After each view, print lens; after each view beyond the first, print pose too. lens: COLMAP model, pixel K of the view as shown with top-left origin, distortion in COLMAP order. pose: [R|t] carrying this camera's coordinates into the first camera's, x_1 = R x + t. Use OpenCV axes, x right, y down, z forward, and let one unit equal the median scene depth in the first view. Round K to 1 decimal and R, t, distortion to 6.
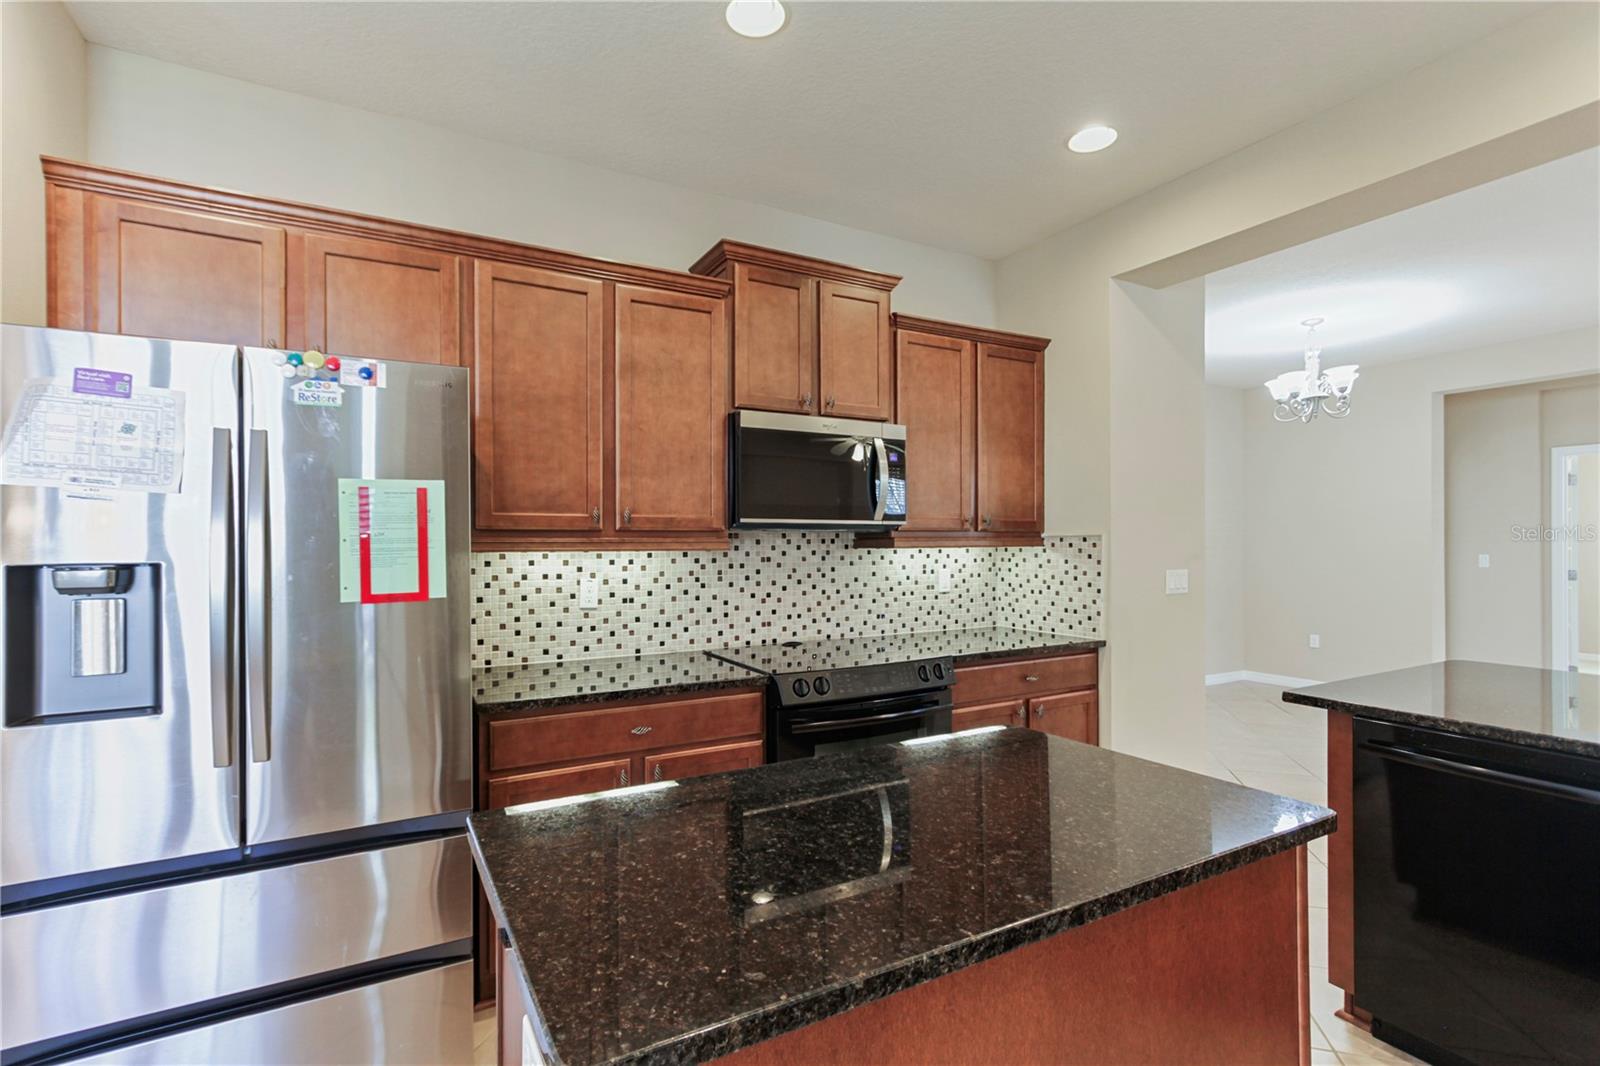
lens RADIAL K [[755.1, 0, 797.8], [0, 755.1, 541.9], [0, 0, 1]] dist [0.003004, 0.000542]
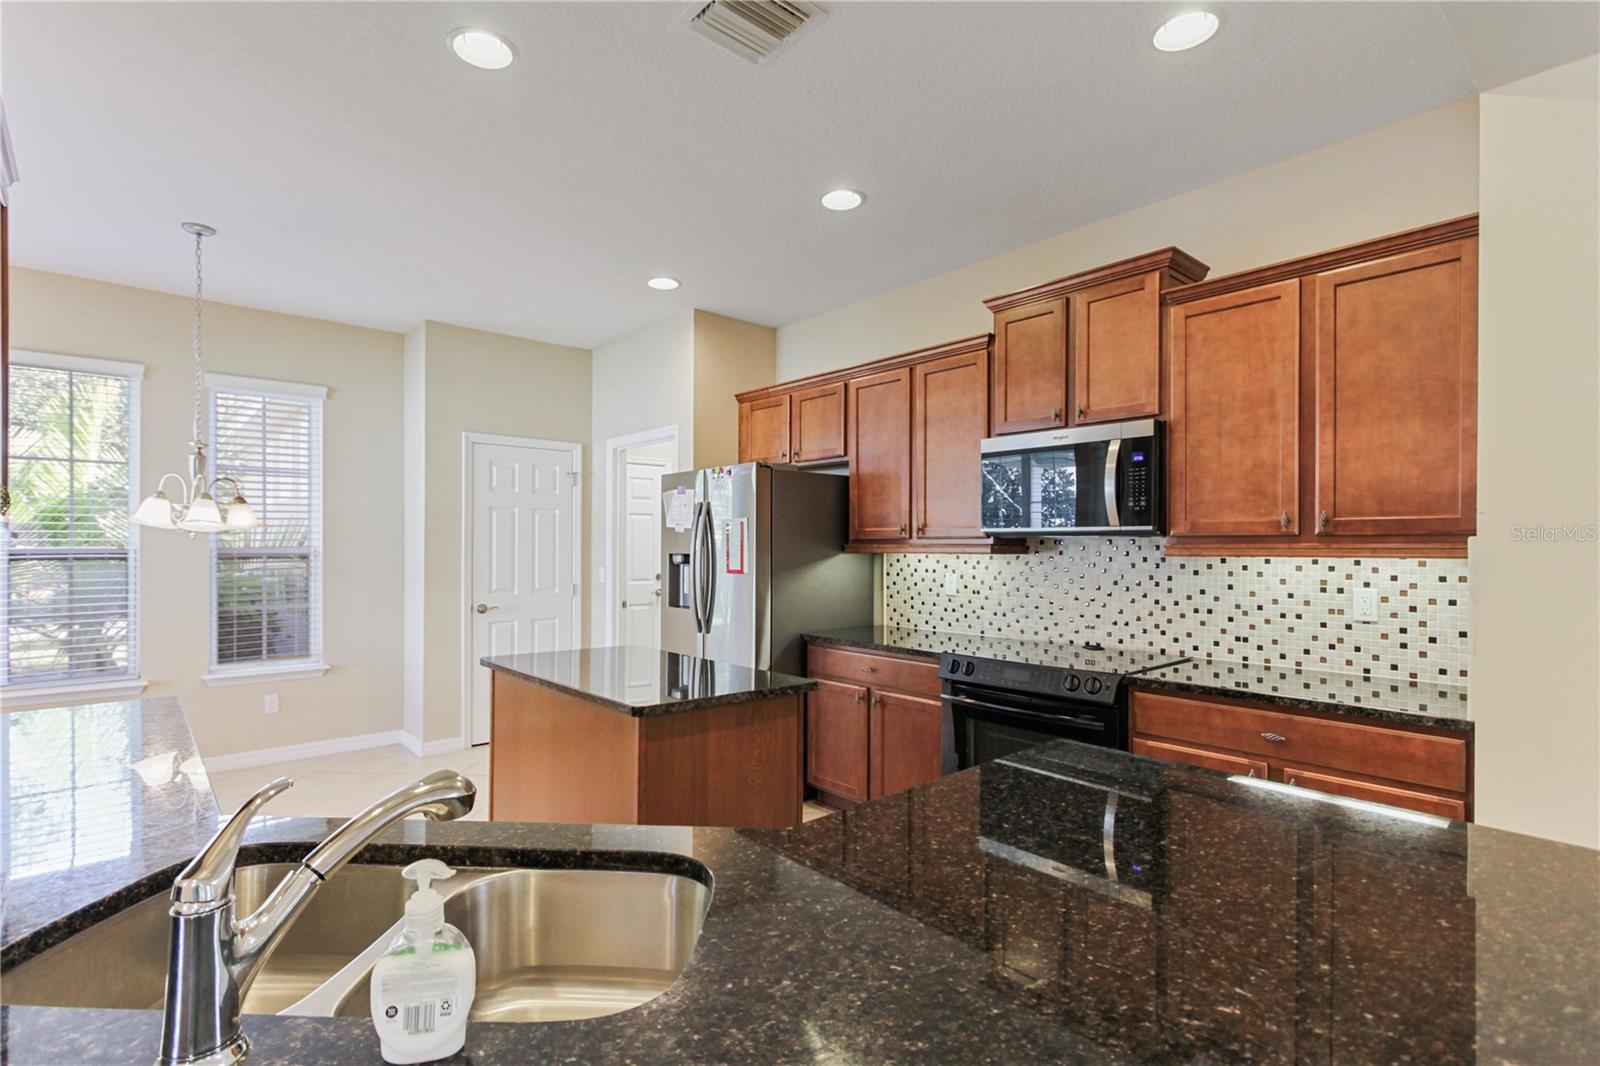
lens RADIAL K [[755.1, 0, 797.8], [0, 755.1, 541.9], [0, 0, 1]] dist [0.003004, 0.000542]
pose [[0.216500, -0.001244, -0.976282, 0.857615], [-0.003261, 0.999993, -0.001997, -0.004562], [0.976277, 0.003616, 0.216494, 0.369813]]
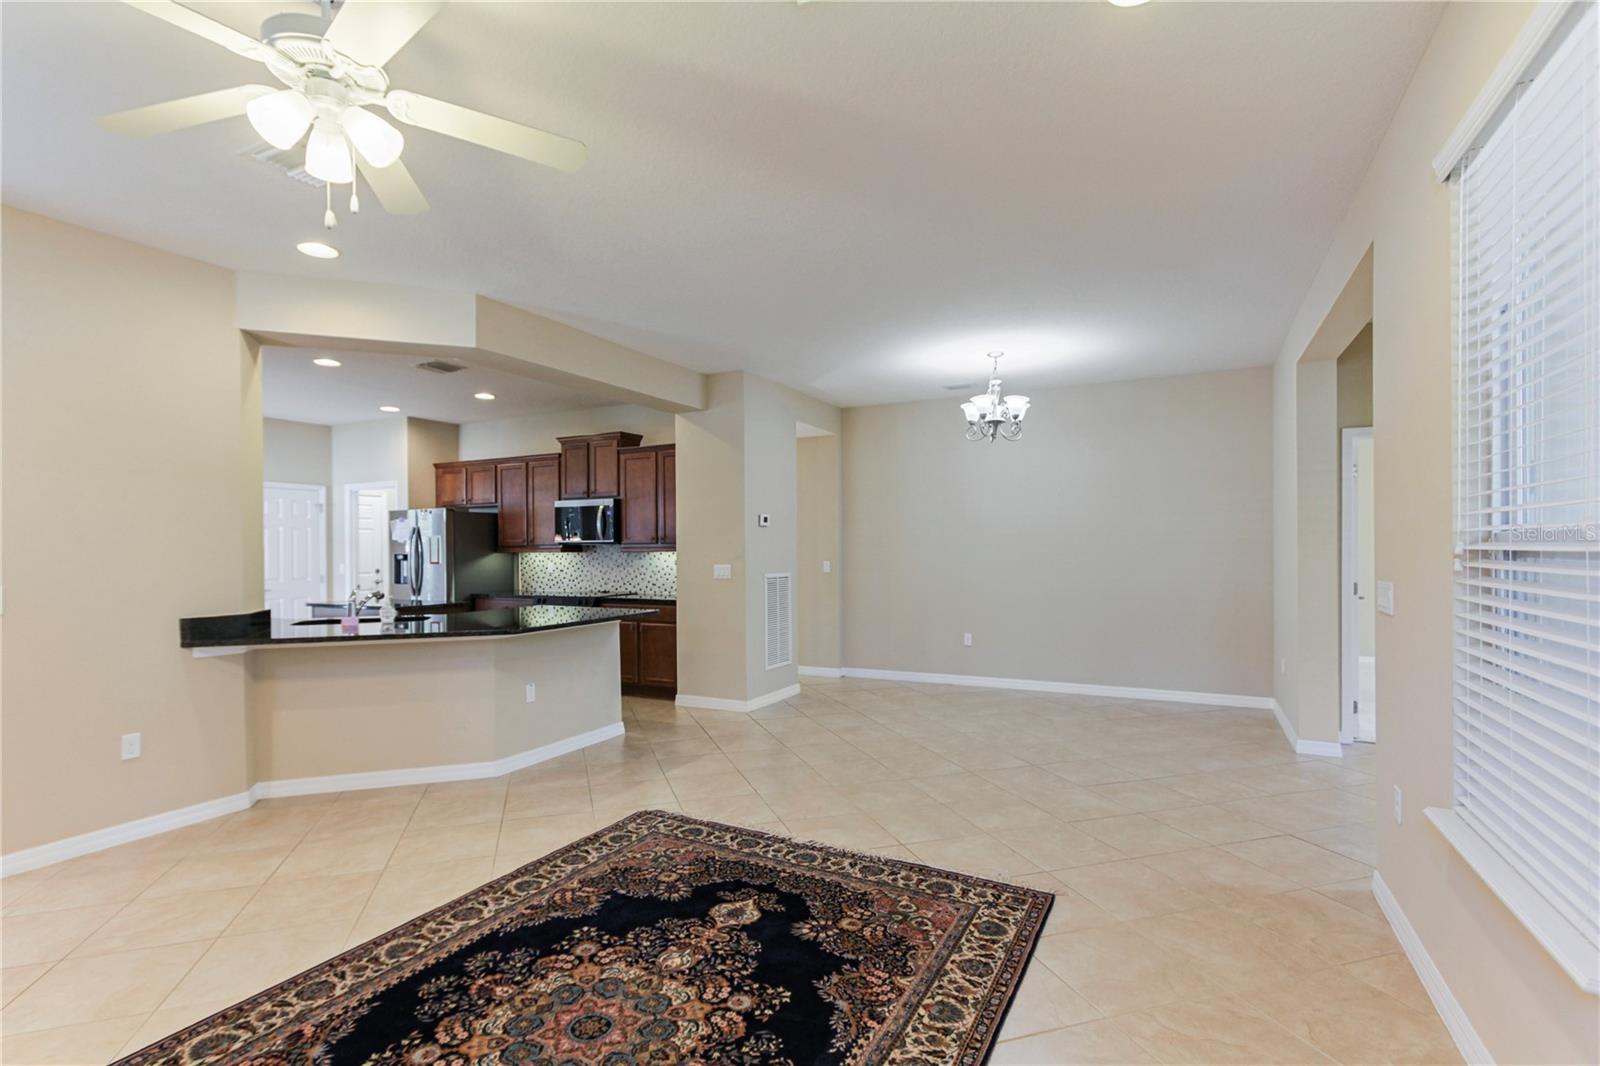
lens RADIAL K [[755.1, 0, 797.8], [0, 755.1, 541.9], [0, 0, 1]] dist [0.003004, 0.000542]
pose [[0.548678, -0.003667, -0.836026, 2.207005], [0.006599, 0.999978, -0.000055, -0.017585], [0.836008, -0.005487, 0.548690, 0.194760]]
